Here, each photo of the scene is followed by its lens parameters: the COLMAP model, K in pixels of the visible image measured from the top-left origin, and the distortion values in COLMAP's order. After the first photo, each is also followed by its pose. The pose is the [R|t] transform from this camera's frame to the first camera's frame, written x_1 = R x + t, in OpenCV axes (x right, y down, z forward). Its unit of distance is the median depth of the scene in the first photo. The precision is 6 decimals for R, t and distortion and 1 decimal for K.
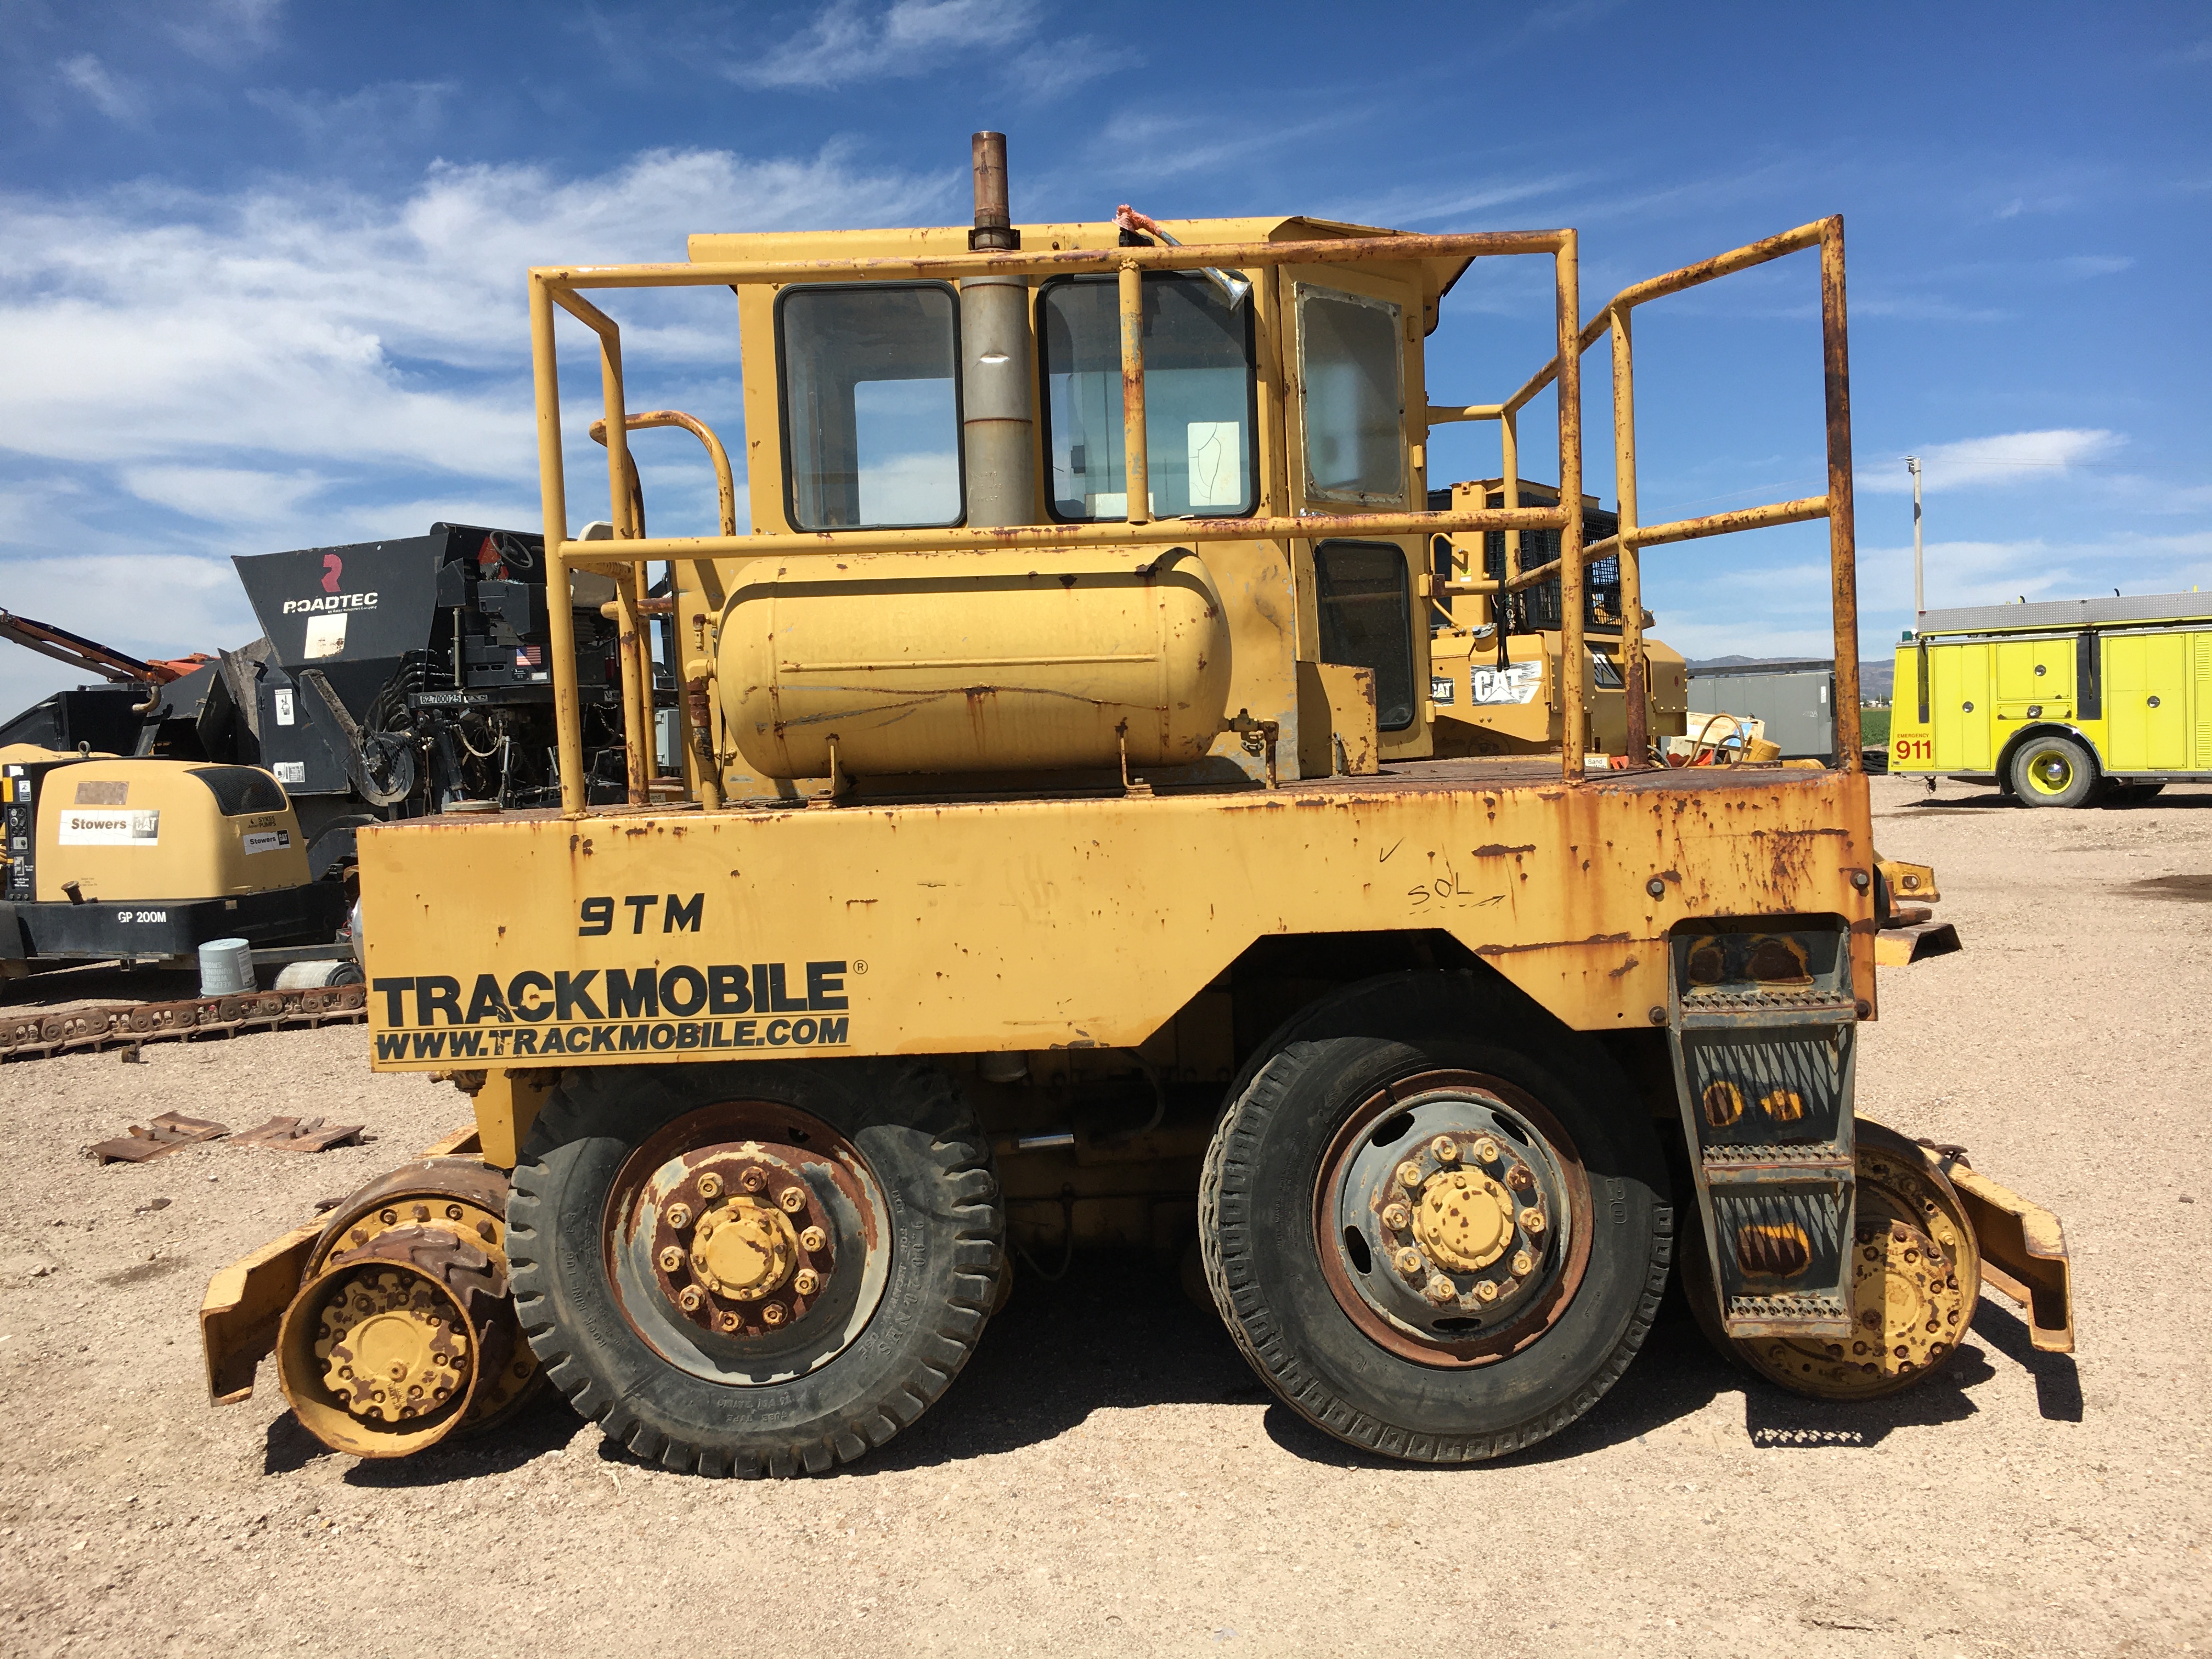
lens RADIAL K [[1888.6, 0, 1109.7], [0, 1888.6, 880.2], [0, 0, 1]] dist [0.061641, -0.072622]
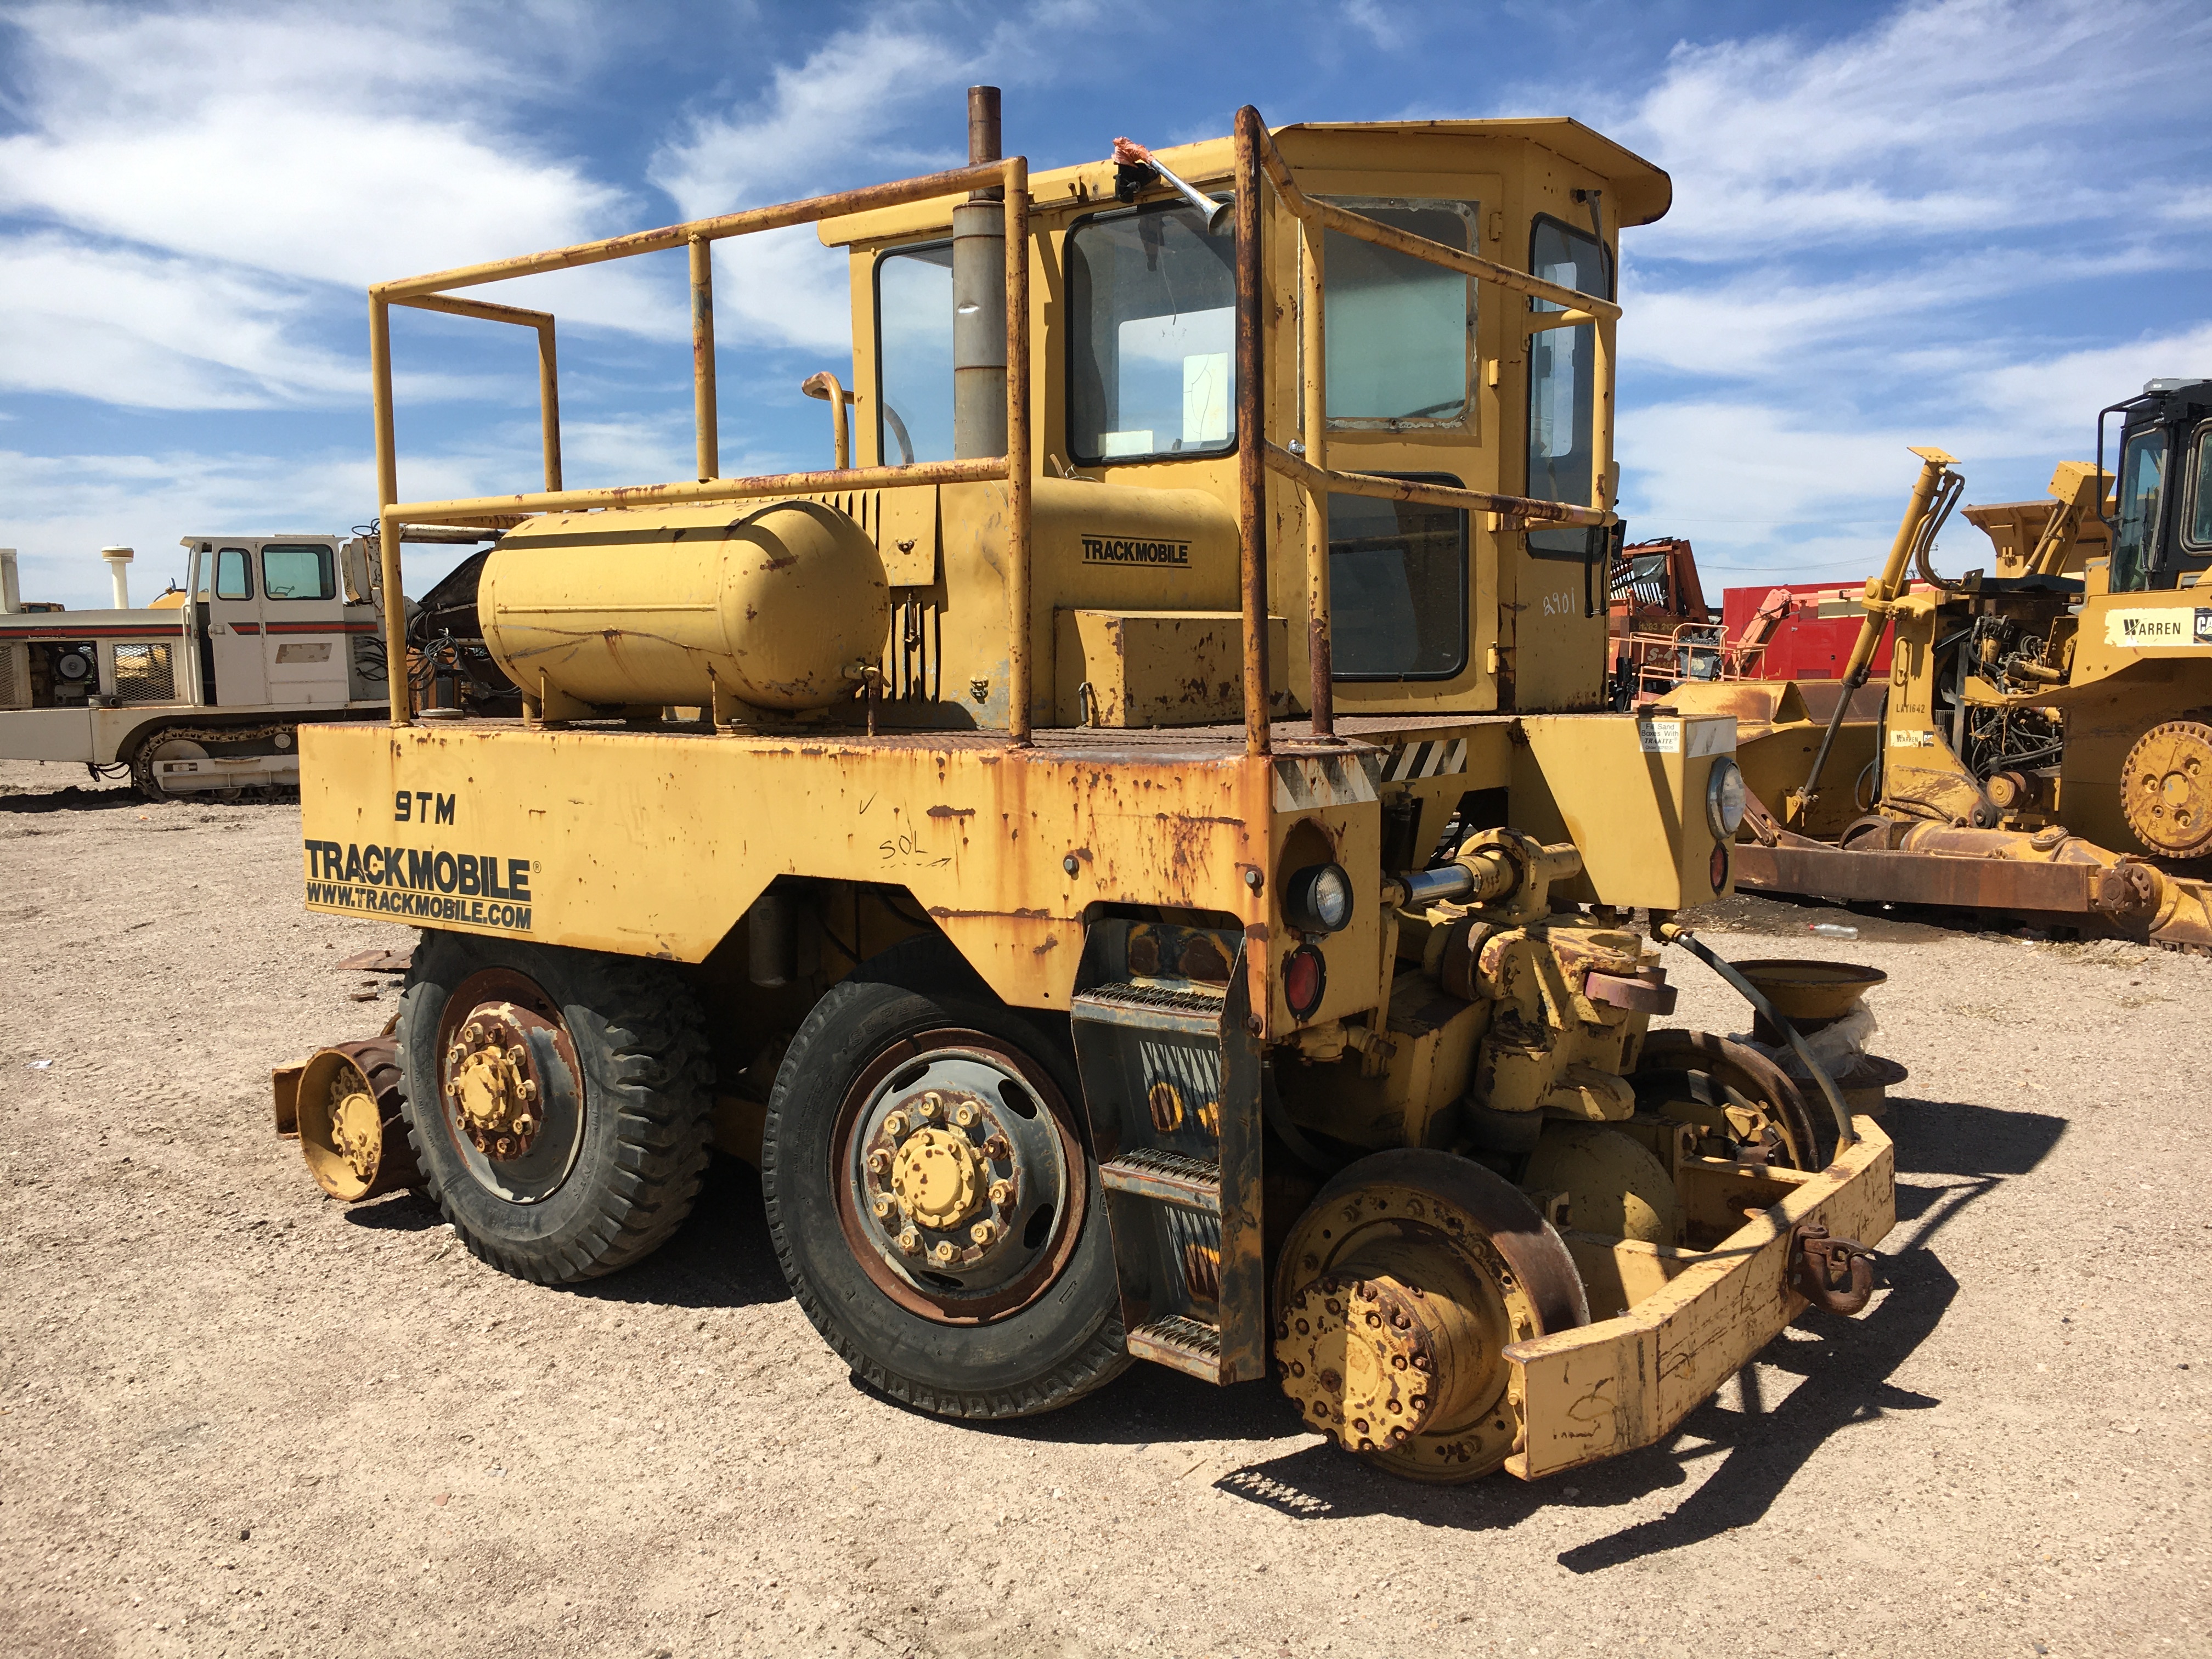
lens RADIAL K [[1888.6, 0, 1109.7], [0, 1888.6, 880.2], [0, 0, 1]] dist [0.061641, -0.072622]
pose [[0.810325, 0.101429, -0.577136, 0.835300], [-0.072136, 0.994681, 0.073529, -0.058088], [0.581524, -0.017950, 0.813331, 0.246221]]
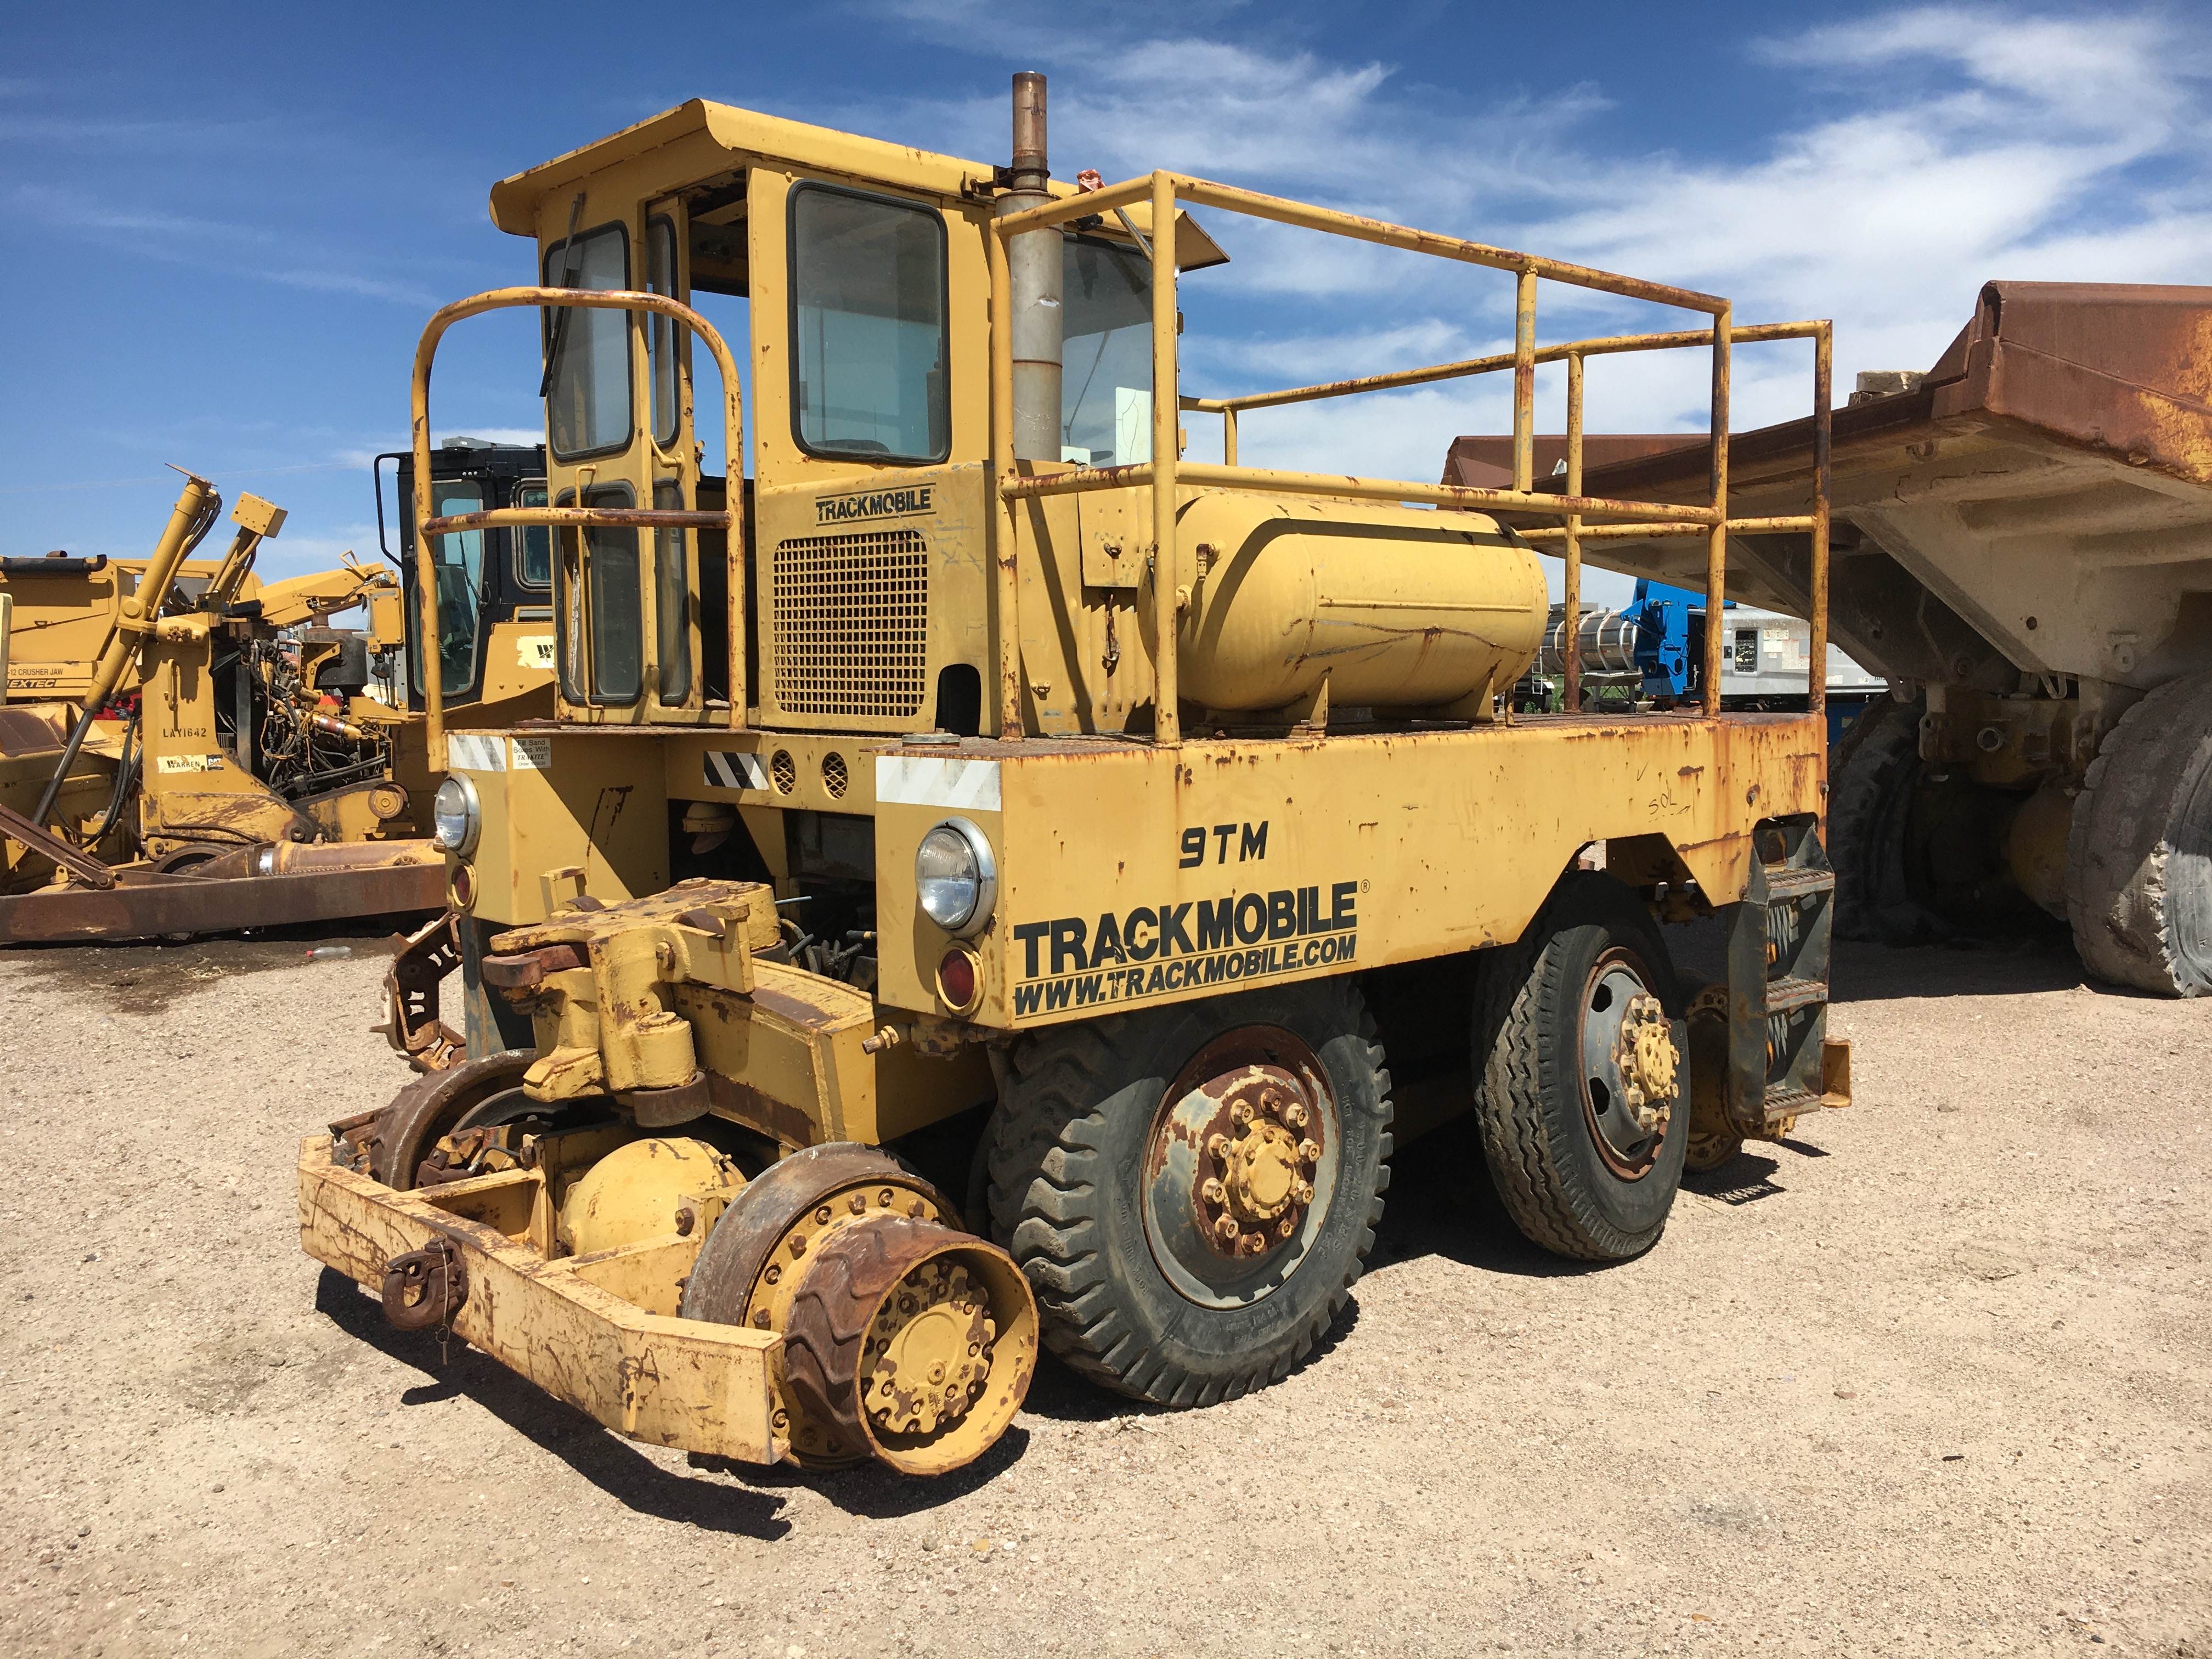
lens RADIAL K [[1888.6, 0, 1109.7], [0, 1888.6, 880.2], [0, 0, 1]] dist [0.061641, -0.072622]
pose [[0.732681, -0.048062, 0.678873, -0.958937], [0.039793, 0.998822, 0.027767, 0.007109], [-0.679408, 0.006670, 0.733730, 0.313056]]
